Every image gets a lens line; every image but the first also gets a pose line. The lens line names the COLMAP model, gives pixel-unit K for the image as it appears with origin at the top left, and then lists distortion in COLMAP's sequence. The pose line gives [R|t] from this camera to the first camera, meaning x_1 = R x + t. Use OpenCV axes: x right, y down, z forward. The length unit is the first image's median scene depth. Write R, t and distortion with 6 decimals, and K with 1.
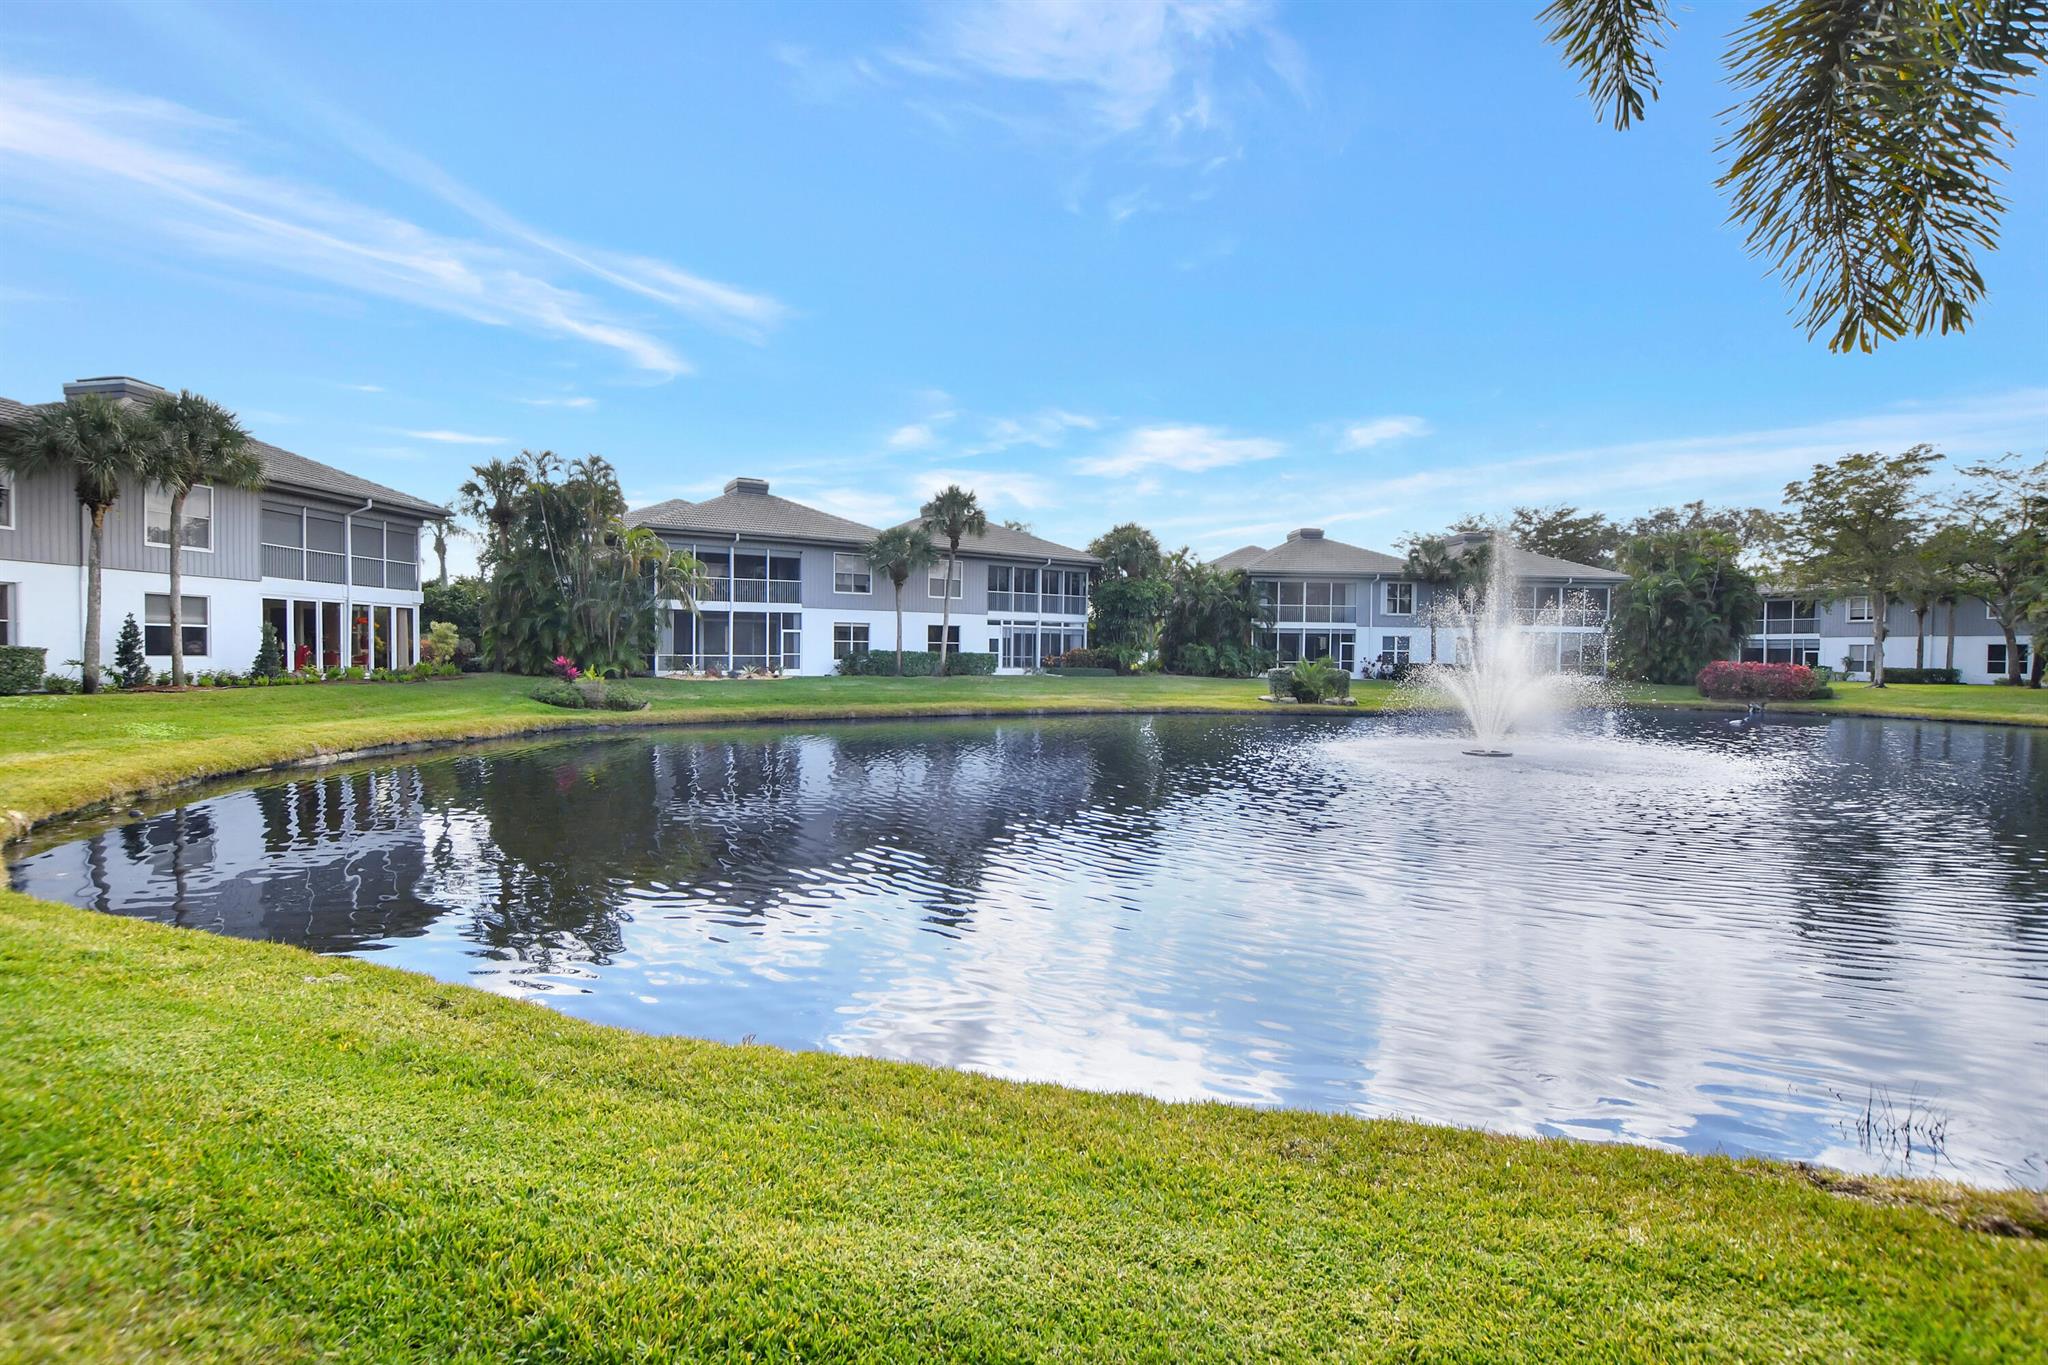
lens RADIAL K [[912.2, 0, 1023.3], [0, 912.2, 676.1], [0, 0, 1]] dist [-0.025161, 0.000842]
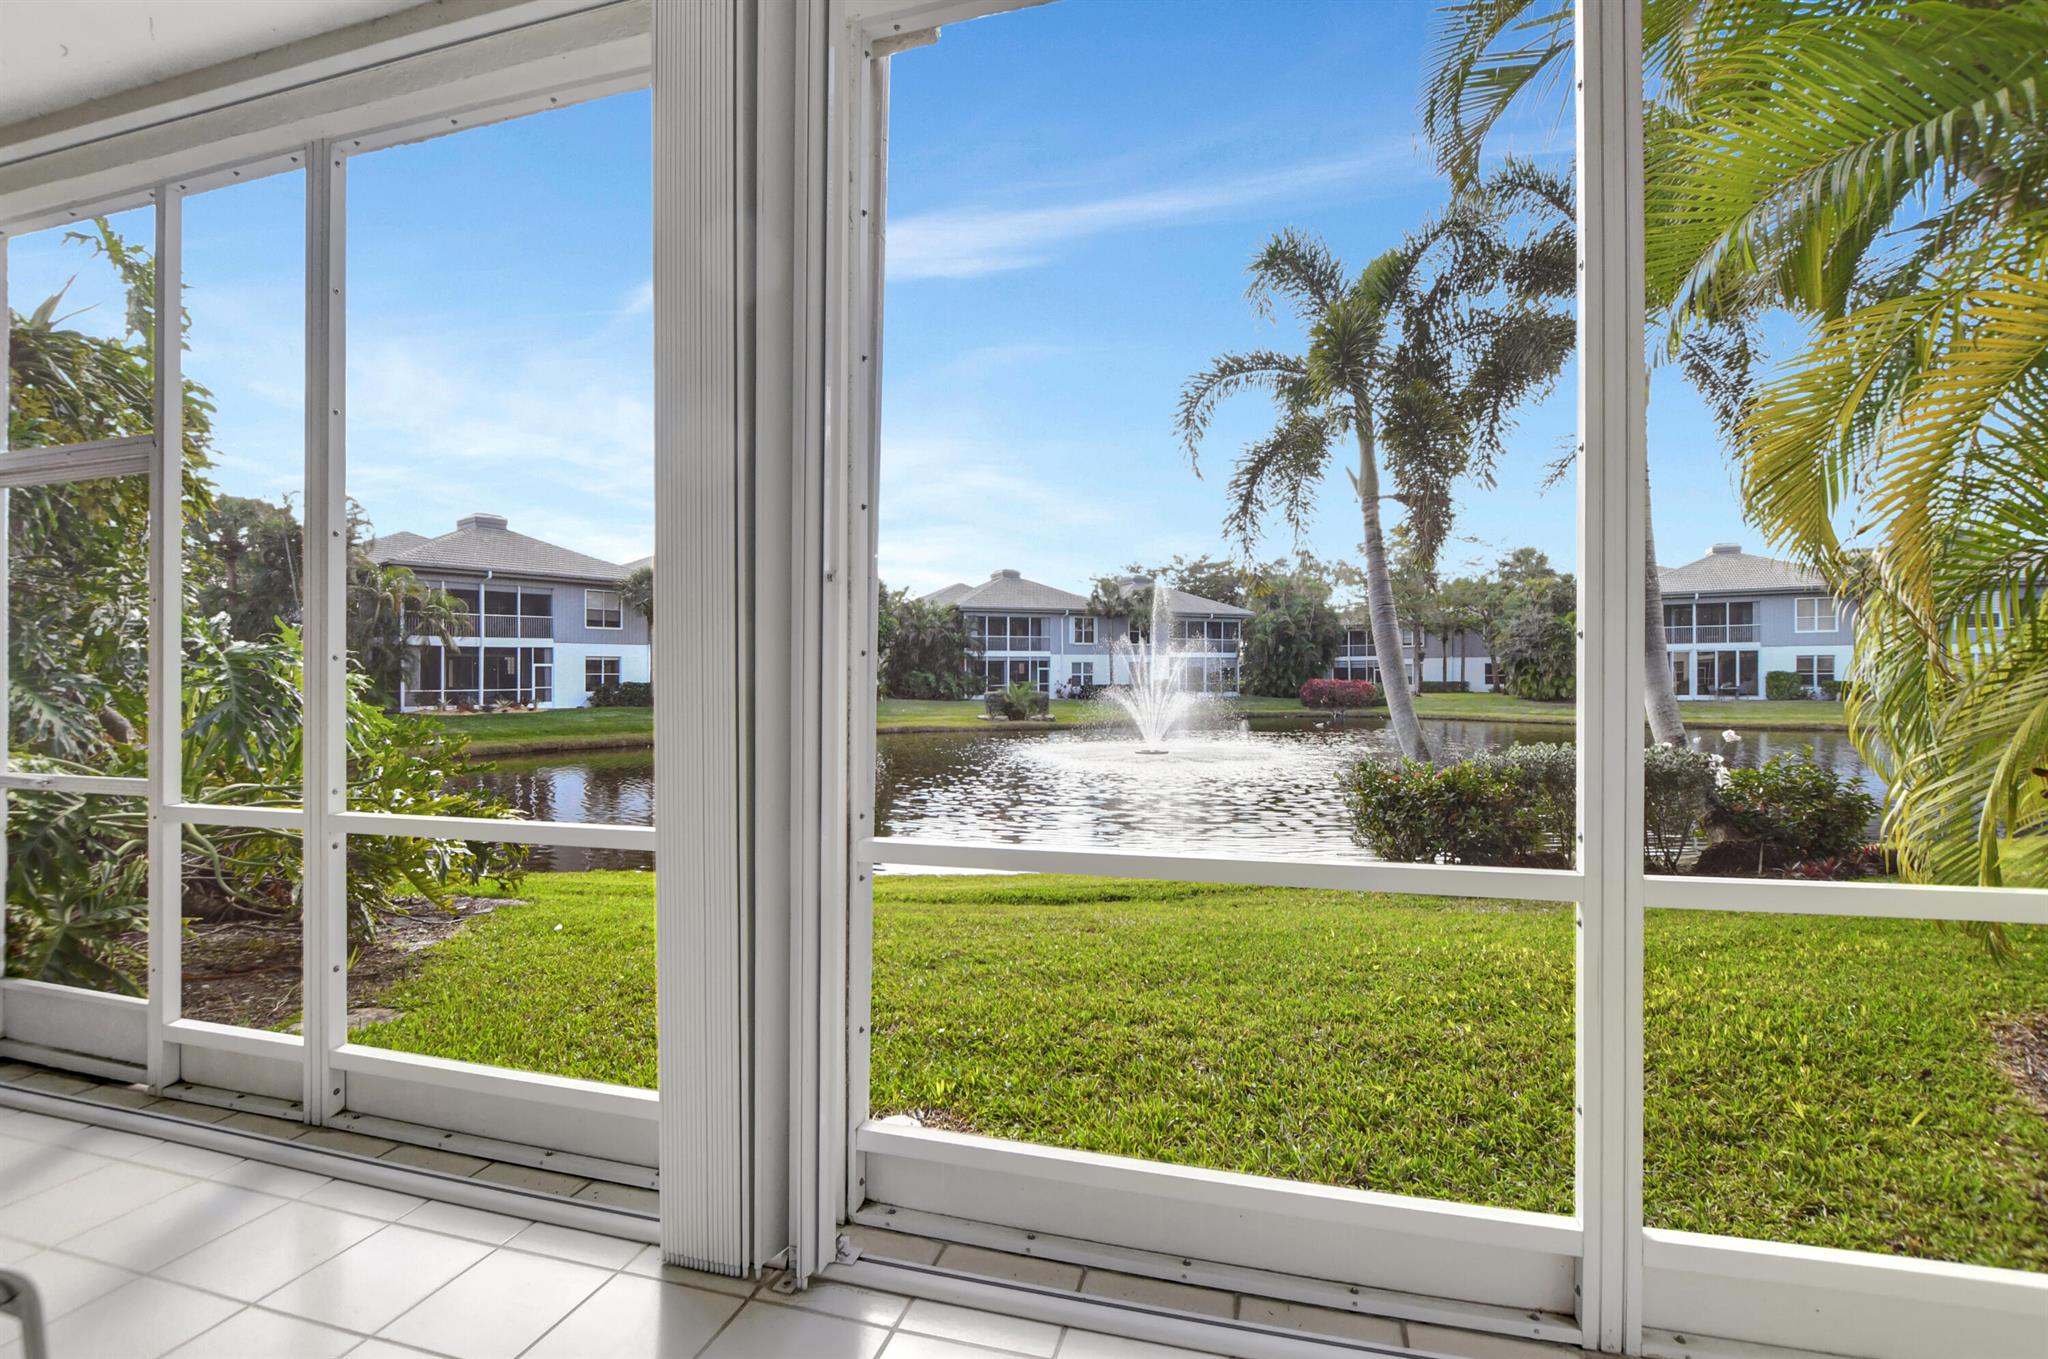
lens RADIAL K [[935.7, 0, 1015.8], [0, 935.7, 682.4], [0, 0, 1]] dist [-0.026679, 0.000139]
pose [[0.946956, -0.016984, 0.320914, -0.077676], [0.022541, 0.999653, -0.013608, -0.003266], [-0.320571, 0.020120, 0.947011, -0.155829]]
